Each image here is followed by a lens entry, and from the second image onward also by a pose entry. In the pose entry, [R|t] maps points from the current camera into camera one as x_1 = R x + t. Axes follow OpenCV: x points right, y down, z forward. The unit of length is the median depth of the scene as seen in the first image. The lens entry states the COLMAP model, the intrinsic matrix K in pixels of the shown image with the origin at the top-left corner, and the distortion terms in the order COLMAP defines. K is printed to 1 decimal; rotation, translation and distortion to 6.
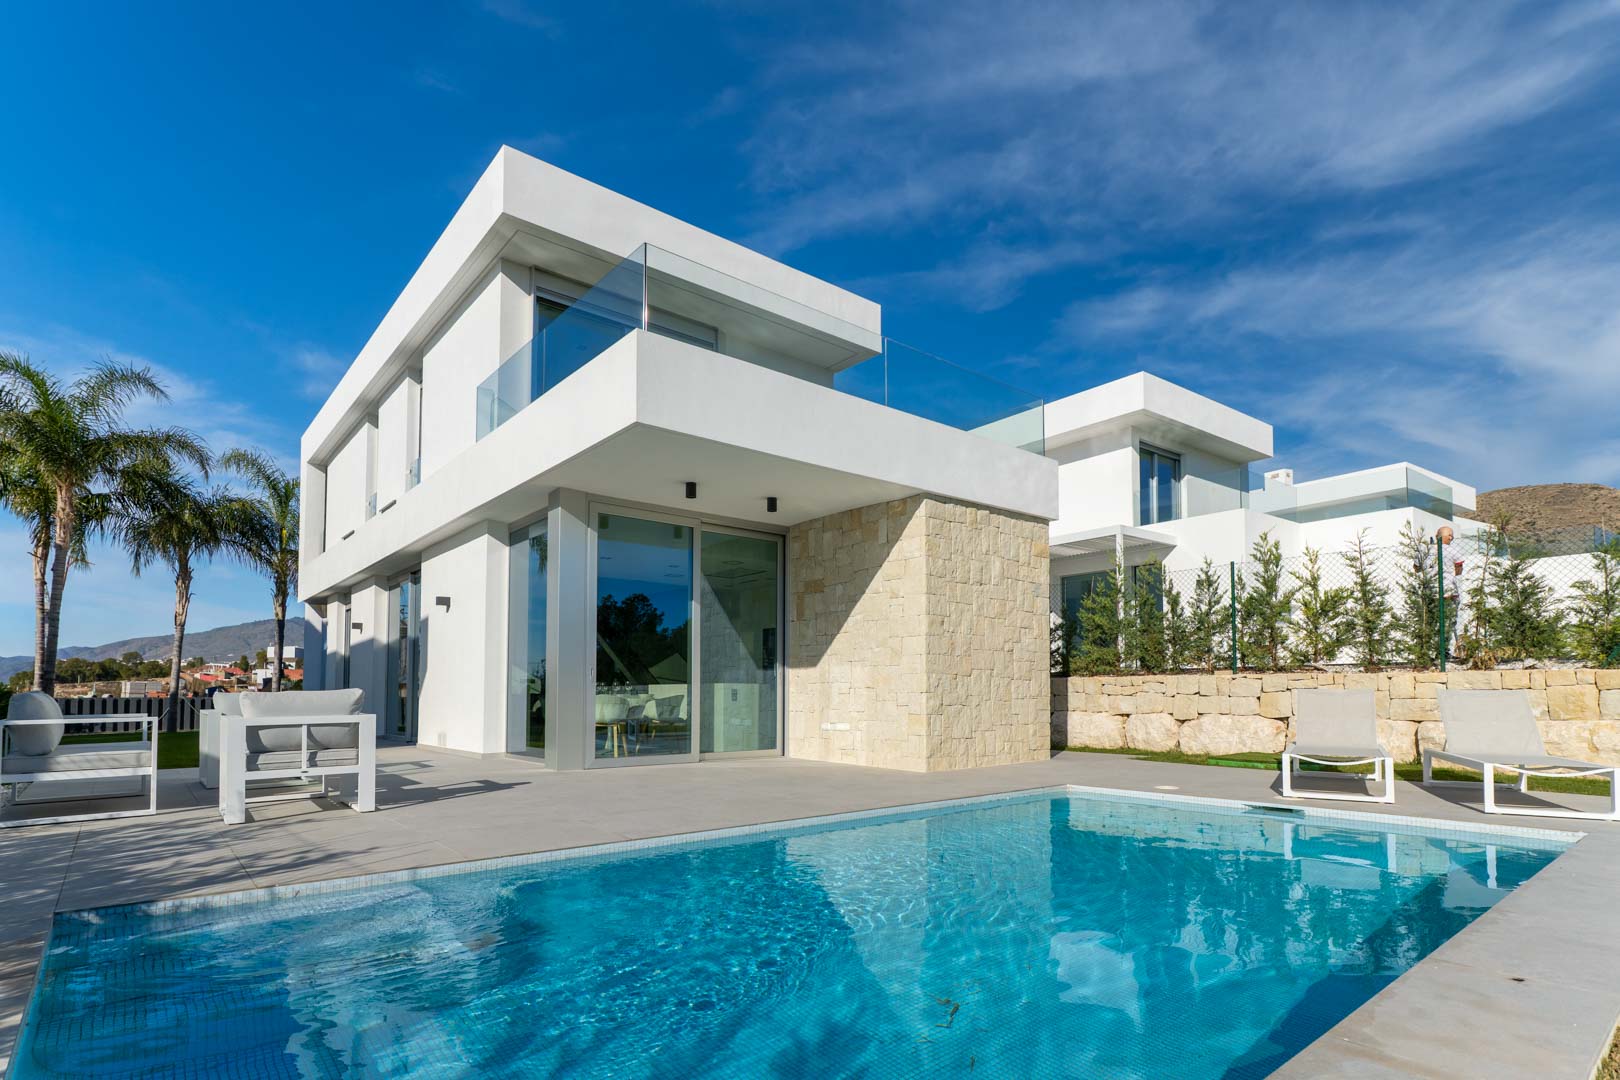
lens RADIAL K [[829.4, 0, 801.3], [0, 829.4, 654.9], [0, 0, 1]] dist [-0.004057, -0.001034]
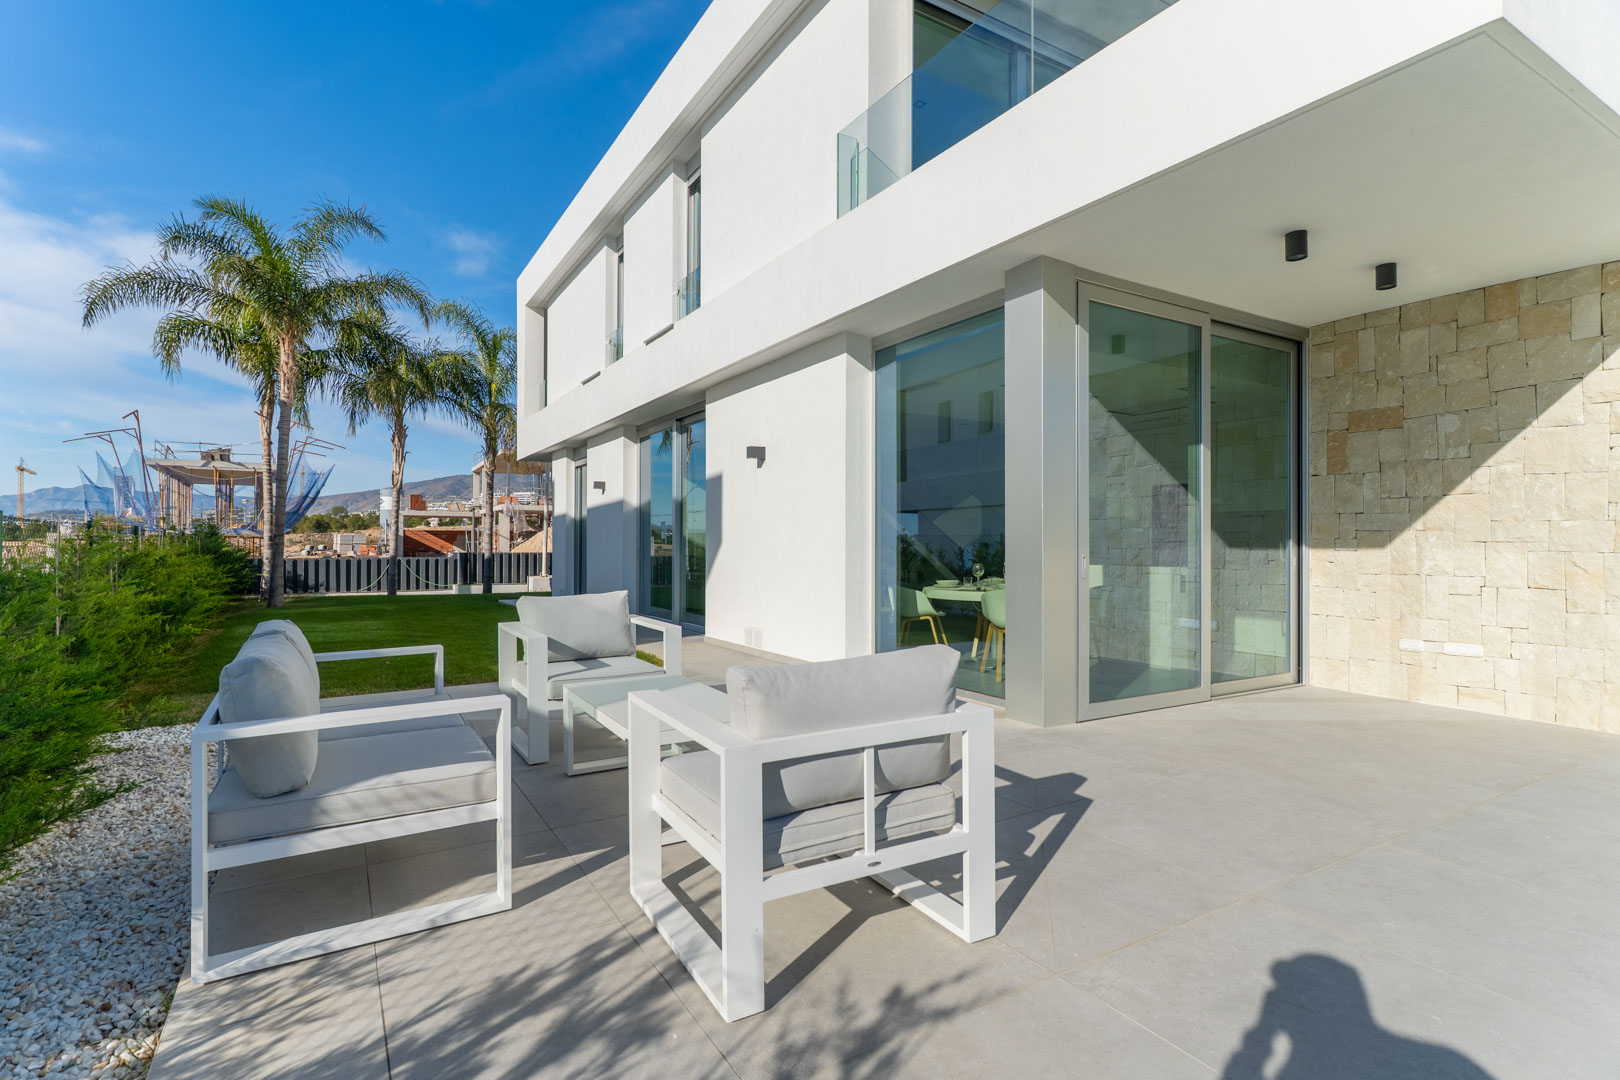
lens RADIAL K [[780.4, 0, 803.1], [0, 780.4, 533.0], [0, 0, 1]] dist [-0.001141, -0.000733]
pose [[0.989844, -0.000054, -0.142158, -0.220586], [0.005030, 0.999387, 0.034644, -0.013115], [0.142069, -0.035007, 0.989238, 0.236488]]
